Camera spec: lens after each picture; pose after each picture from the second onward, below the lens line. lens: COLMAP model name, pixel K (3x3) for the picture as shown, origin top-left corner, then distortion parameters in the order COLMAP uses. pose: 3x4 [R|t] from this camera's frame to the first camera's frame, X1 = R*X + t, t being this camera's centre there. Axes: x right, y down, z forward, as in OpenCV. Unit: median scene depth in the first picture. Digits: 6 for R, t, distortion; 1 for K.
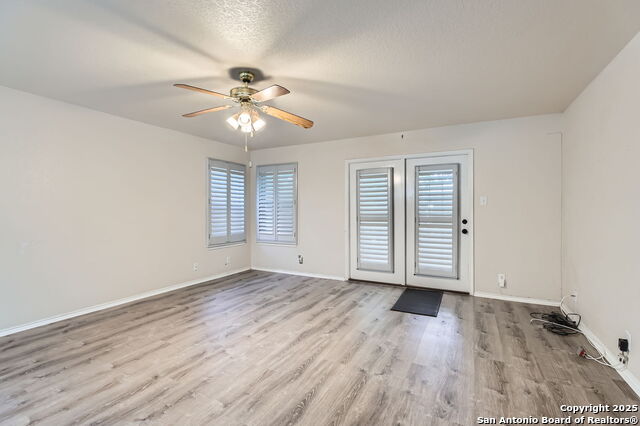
lens RADIAL K [[294.4, 0, 316.8], [0, 294.4, 210.8], [0, 0, 1]] dist [-0.004918, -0.000501]
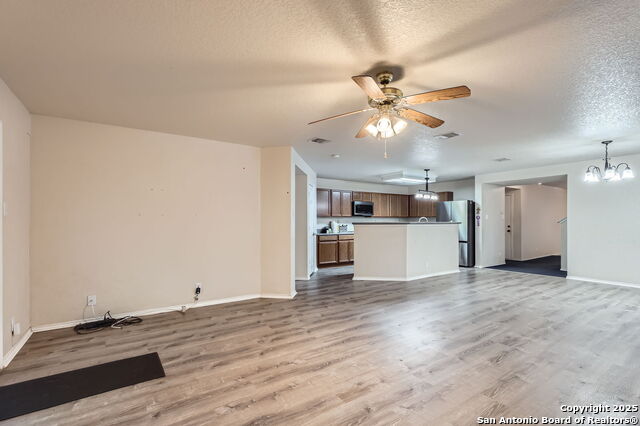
lens RADIAL K [[294.4, 0, 319.9], [0, 294.4, 217.9], [0, 0, 1]] dist [-0.004918, -0.000501]
pose [[-0.888414, 0.007898, 0.458975, -0.393542], [0.003697, 0.999943, -0.010051, -0.006824], [-0.459028, -0.007233, -0.888392, 1.567083]]
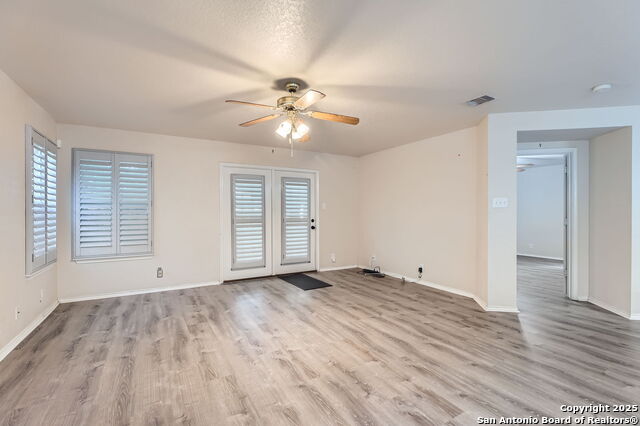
lens RADIAL K [[294.4, 0, 324.1], [0, 294.4, 212.1], [0, 0, 1]] dist [-0.004918, -0.000501]
pose [[0.519378, -0.002090, 0.854542, -0.886457], [0.004502, 0.999990, -0.000291, -0.004476], [-0.854533, 0.003998, 0.519382, 0.285775]]
